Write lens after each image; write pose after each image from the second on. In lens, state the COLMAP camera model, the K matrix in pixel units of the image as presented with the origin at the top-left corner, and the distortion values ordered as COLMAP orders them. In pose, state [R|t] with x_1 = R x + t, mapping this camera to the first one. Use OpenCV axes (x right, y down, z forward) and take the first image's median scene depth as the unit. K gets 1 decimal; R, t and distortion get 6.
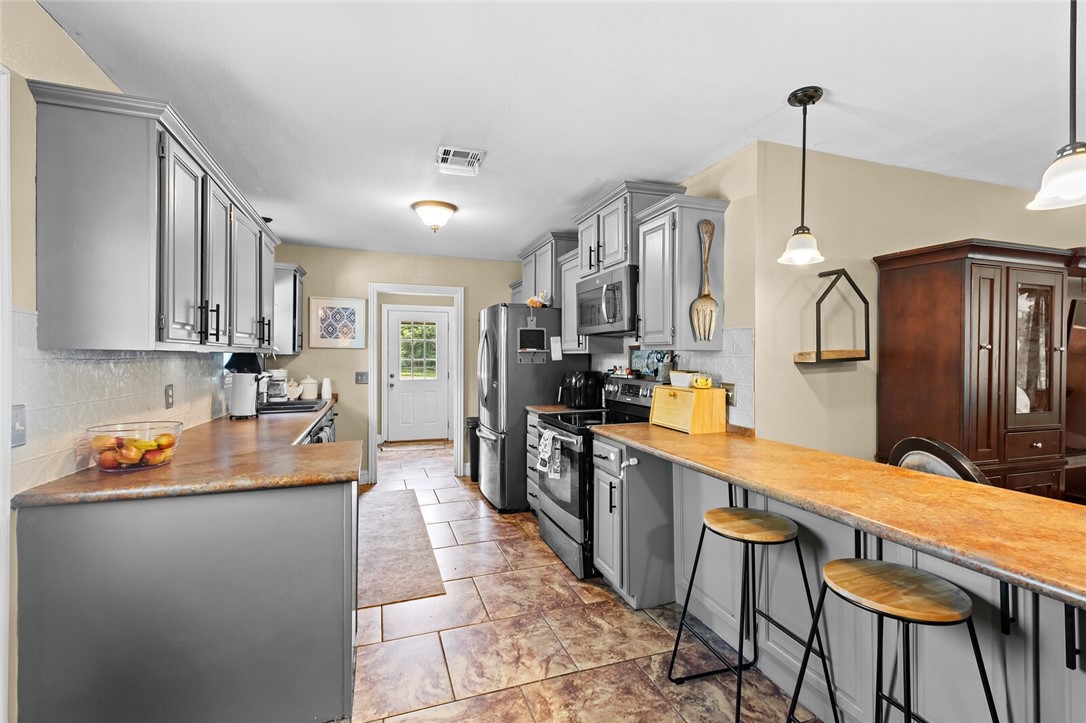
lens RADIAL K [[481.1, 0, 541.8], [0, 481.1, 355.3], [0, 0, 1]] dist [-0.000633, -0.000181]
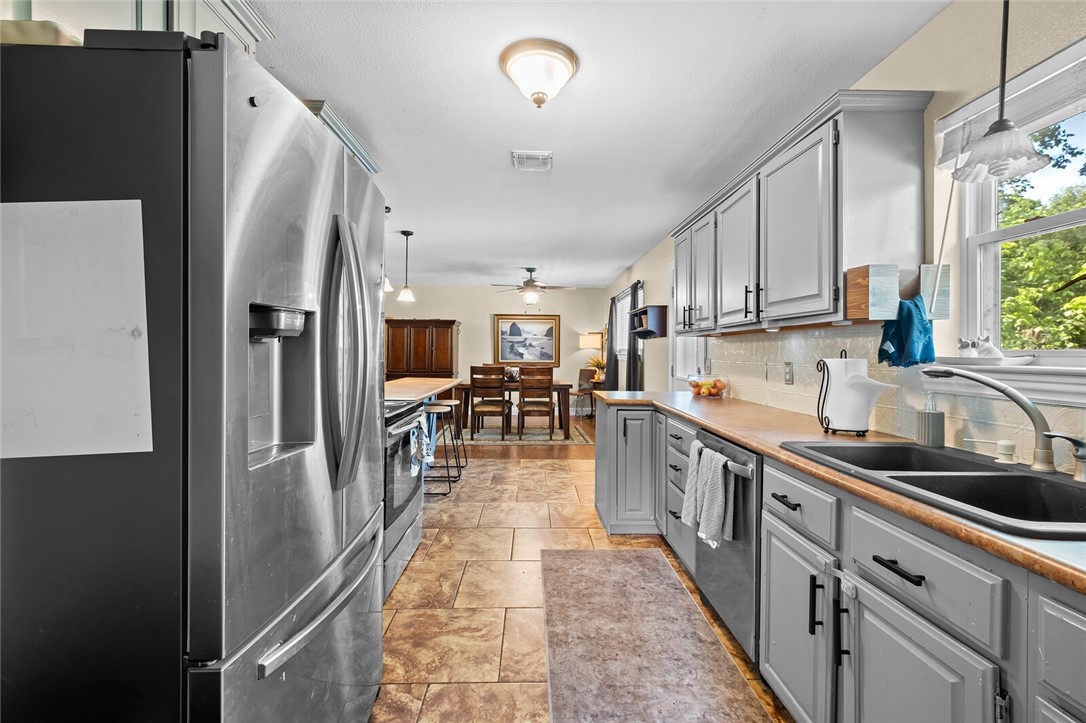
lens RADIAL K [[480.4, 0, 543.0], [0, 480.4, 361.5], [0, 0, 1]] dist [-0.000428, -0.000048]
pose [[-0.954453, -0.016558, 0.297902, -0.500031], [-0.010670, 0.999714, 0.021381, 0.033443], [-0.298171, 0.017228, -0.954357, 1.938472]]
